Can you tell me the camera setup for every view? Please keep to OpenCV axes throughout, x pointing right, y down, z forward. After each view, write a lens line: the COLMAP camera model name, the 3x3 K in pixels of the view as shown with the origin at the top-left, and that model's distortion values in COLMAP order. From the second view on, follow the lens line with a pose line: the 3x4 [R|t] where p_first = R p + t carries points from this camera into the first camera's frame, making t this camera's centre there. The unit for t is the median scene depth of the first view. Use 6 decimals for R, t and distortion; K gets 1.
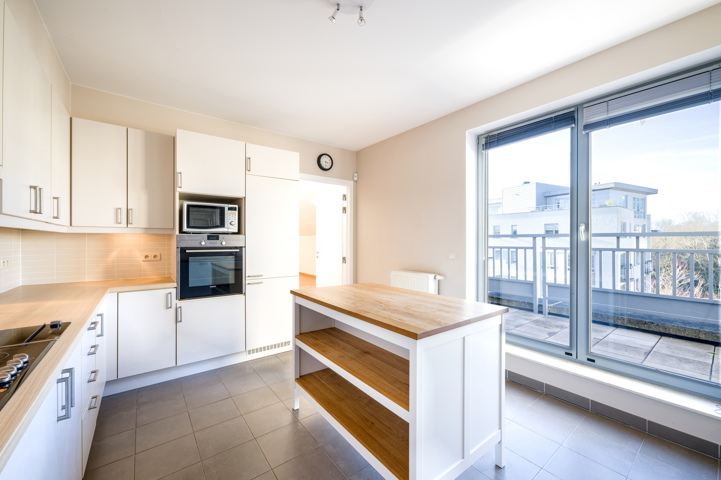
lens RADIAL K [[285.1, 0, 359.0], [0, 285.1, 238.5], [0, 0, 1]] dist [0.002535, 0.000114]
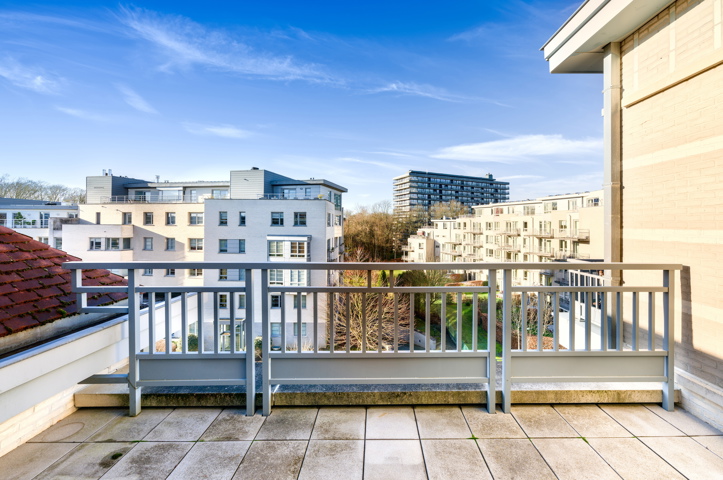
lens RADIAL K [[288.3, 0, 378.4], [0, 288.3, 224.3], [0, 0, 1]] dist [-0.004487, 0.000019]
pose [[0.597309, -0.000404, 0.802011, 0.060136], [-0.005916, 0.999970, 0.004910, -0.015872], [-0.801990, -0.007677, 0.597289, 0.089243]]
